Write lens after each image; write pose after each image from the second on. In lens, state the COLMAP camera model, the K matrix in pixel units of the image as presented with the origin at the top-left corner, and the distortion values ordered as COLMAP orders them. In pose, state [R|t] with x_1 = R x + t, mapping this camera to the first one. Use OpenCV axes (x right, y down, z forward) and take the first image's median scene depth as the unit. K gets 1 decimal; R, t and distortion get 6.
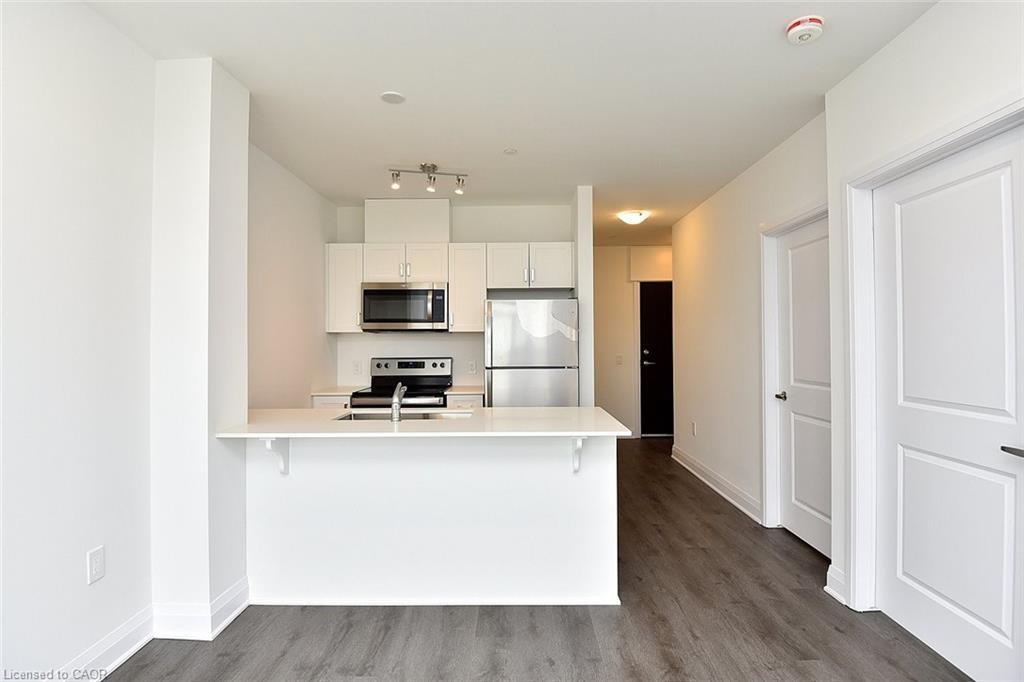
lens RADIAL K [[527.3, 0, 515.1], [0, 527.3, 336.4], [0, 0, 1]] dist [0.002341, -0.026963]
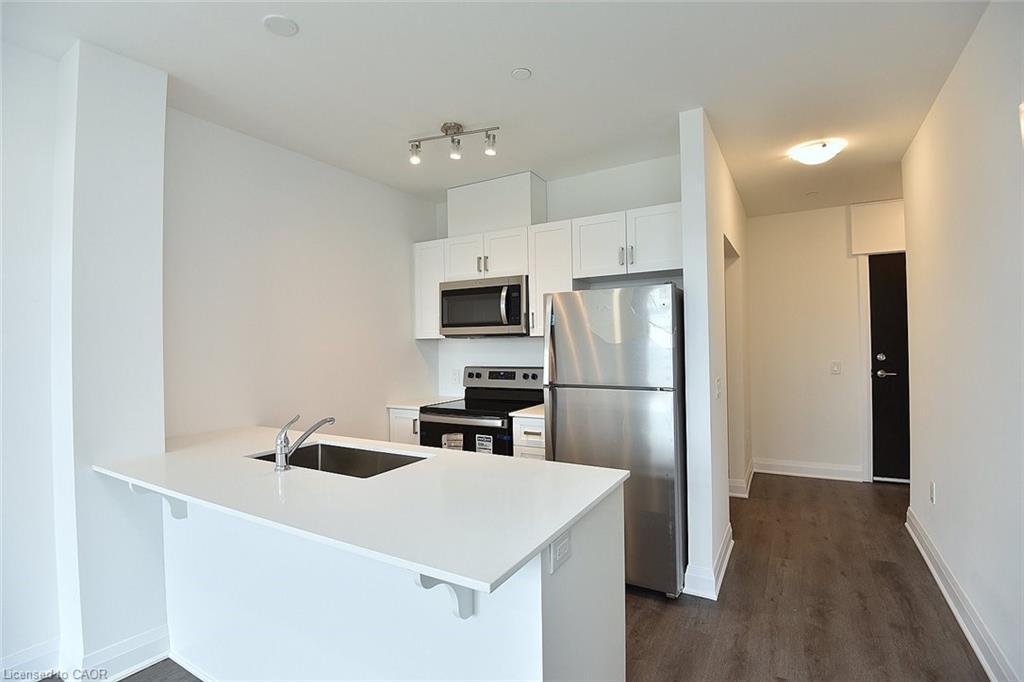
lens RADIAL K [[483.9, 0, 516.1], [0, 483.9, 339.2], [0, 0, 1]] dist [-0.013326, -0.019978]
pose [[0.866526, -0.013338, -0.498954, 0.240062], [0.018460, 0.999815, 0.005332, -0.009212], [0.498791, -0.013831, 0.866612, 0.376578]]
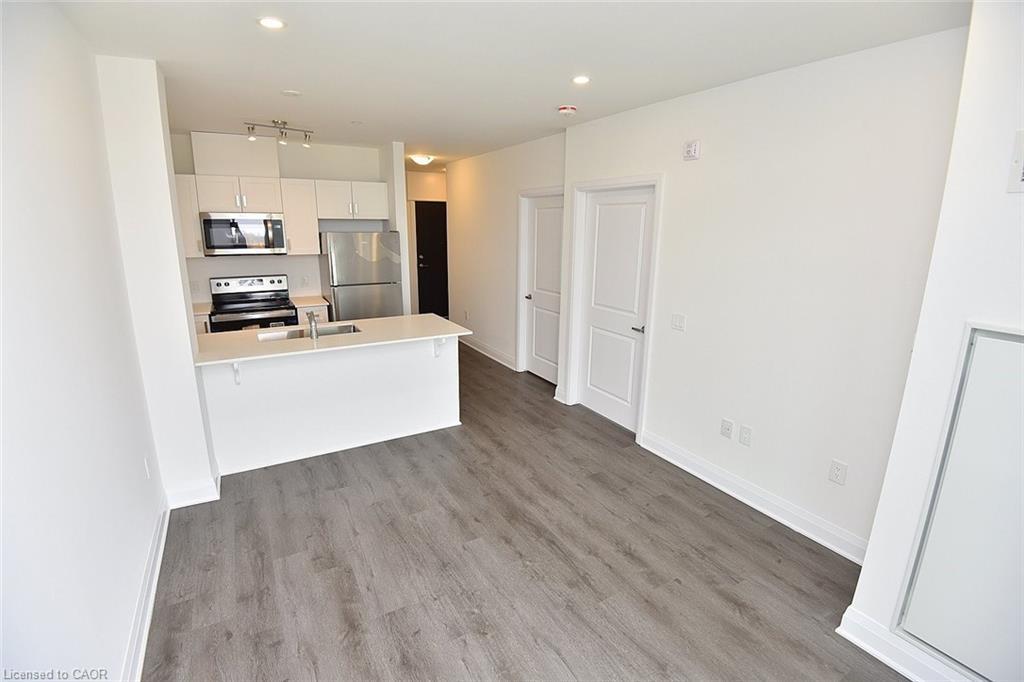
lens RADIAL K [[473.3, 0, 514.6], [0, 473.3, 337.4], [0, 0, 1]] dist [-0.009806, -0.020142]
pose [[0.861165, -0.104636, 0.497439, -0.252588], [-0.021517, 0.970204, 0.241333, -0.105073], [-0.507870, -0.218531, 0.833254, -0.227515]]
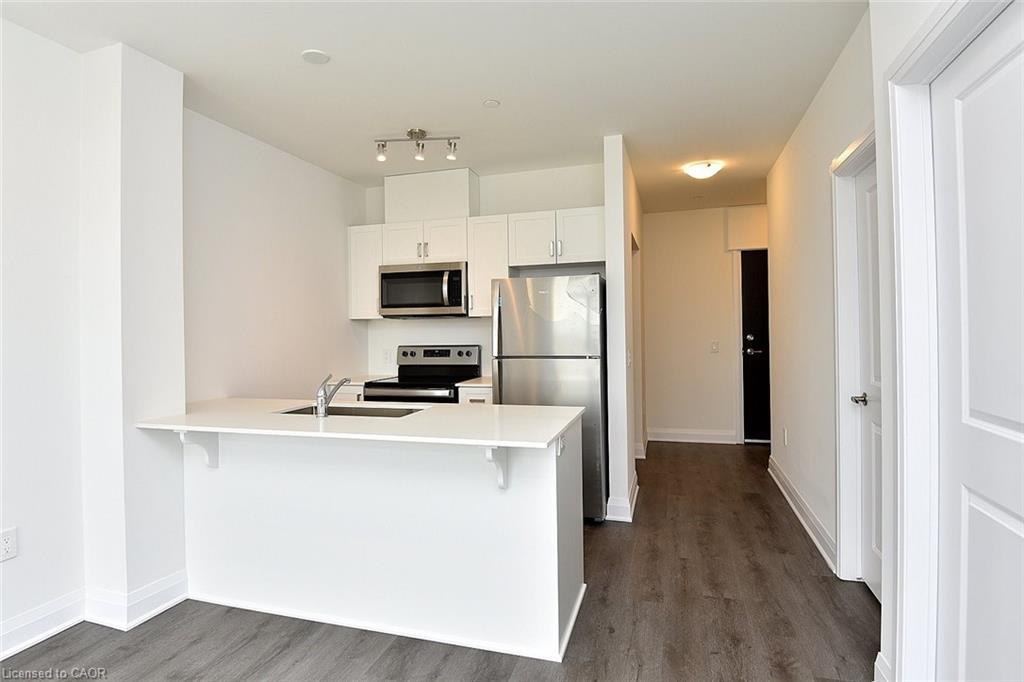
lens RADIAL K [[558.3, 0, 496.9], [0, 558.3, 329.9], [0, 0, 1]] dist [0.004711, -0.027551]
pose [[0.954125, -0.009428, -0.299261, 0.219207], [0.013896, 0.999821, 0.012806, 0.002730], [0.299087, -0.016377, 0.954085, 0.115342]]
